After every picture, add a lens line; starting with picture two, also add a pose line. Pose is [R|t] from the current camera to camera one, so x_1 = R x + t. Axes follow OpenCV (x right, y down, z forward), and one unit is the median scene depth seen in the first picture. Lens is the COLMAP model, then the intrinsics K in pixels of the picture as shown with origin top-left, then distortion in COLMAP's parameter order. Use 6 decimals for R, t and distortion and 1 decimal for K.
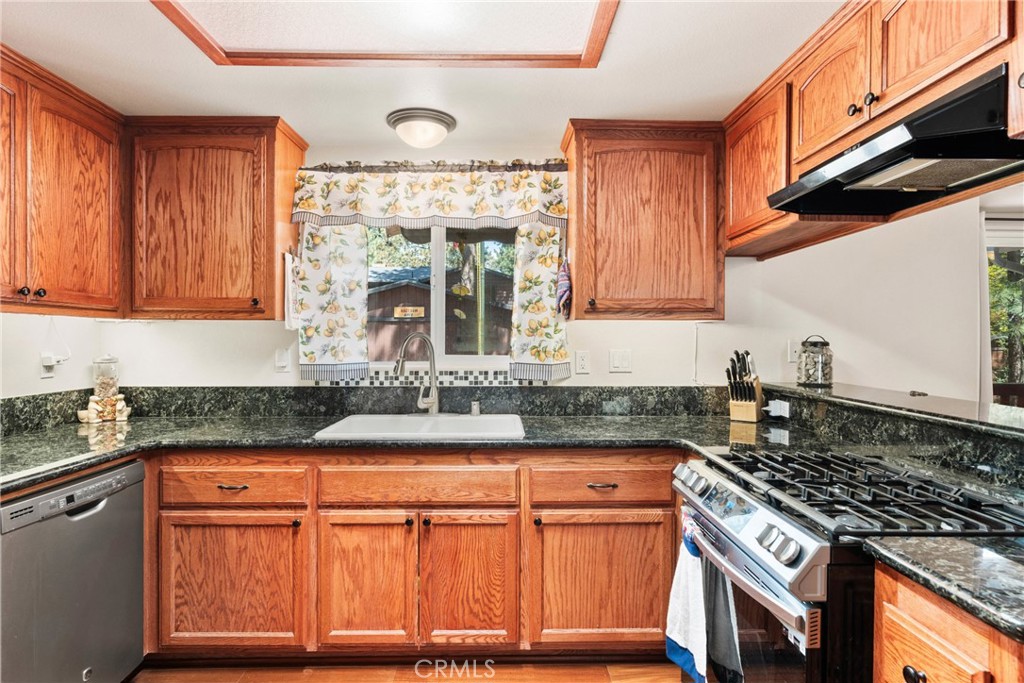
lens RADIAL K [[555.2, 0, 511.3], [0, 555.2, 341.0], [0, 0, 1]] dist [-0.000553, 0.006109]
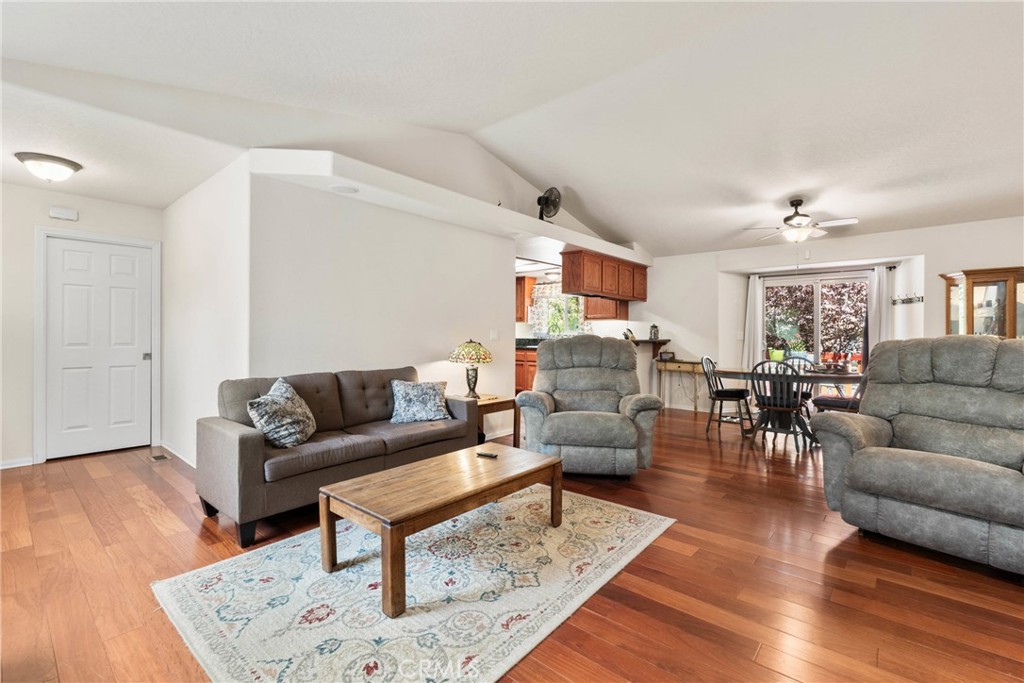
lens RADIAL K [[450.6, 0, 512.4], [0, 450.6, 337.6], [0, 0, 1]] dist [-0.001679, 0.000999]
pose [[0.741831, 0.006730, -0.670554, 2.096679], [-0.008311, 0.999965, 0.000842, 0.091914], [0.670536, 0.004948, 0.741861, -1.888948]]
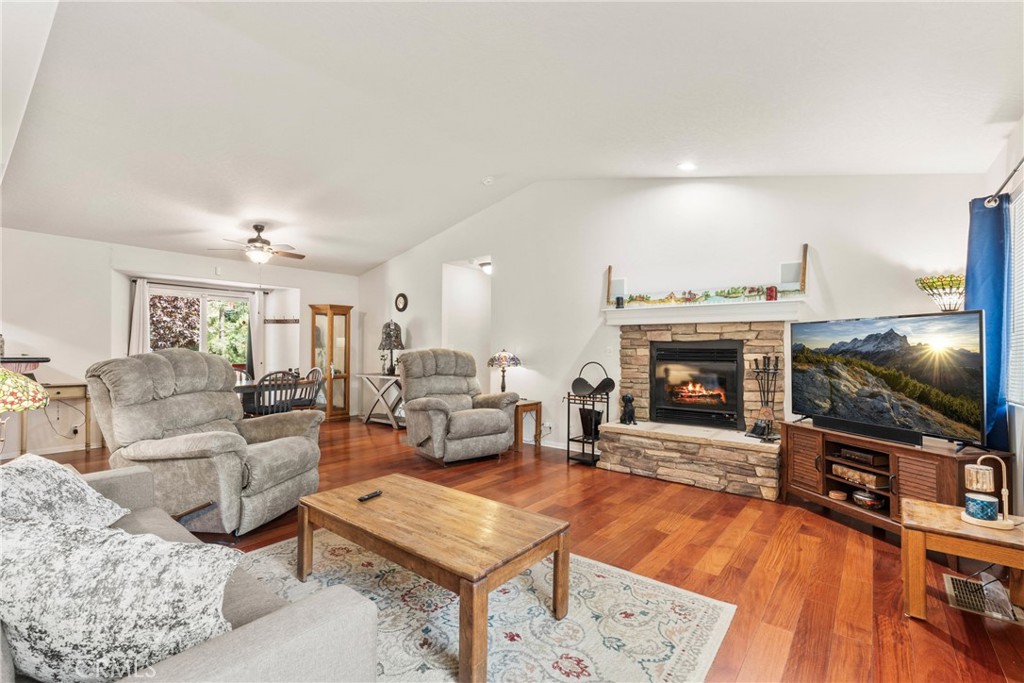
lens RADIAL K [[450.6, 0, 509.9], [0, 450.6, 345.0], [0, 0, 1]] dist [-0.001679, 0.000999]
pose [[0.647822, 0.007770, 0.761752, 0.632810], [0.003032, 0.999914, -0.012777, 0.087779], [-0.761786, 0.010587, 0.647743, -1.919187]]
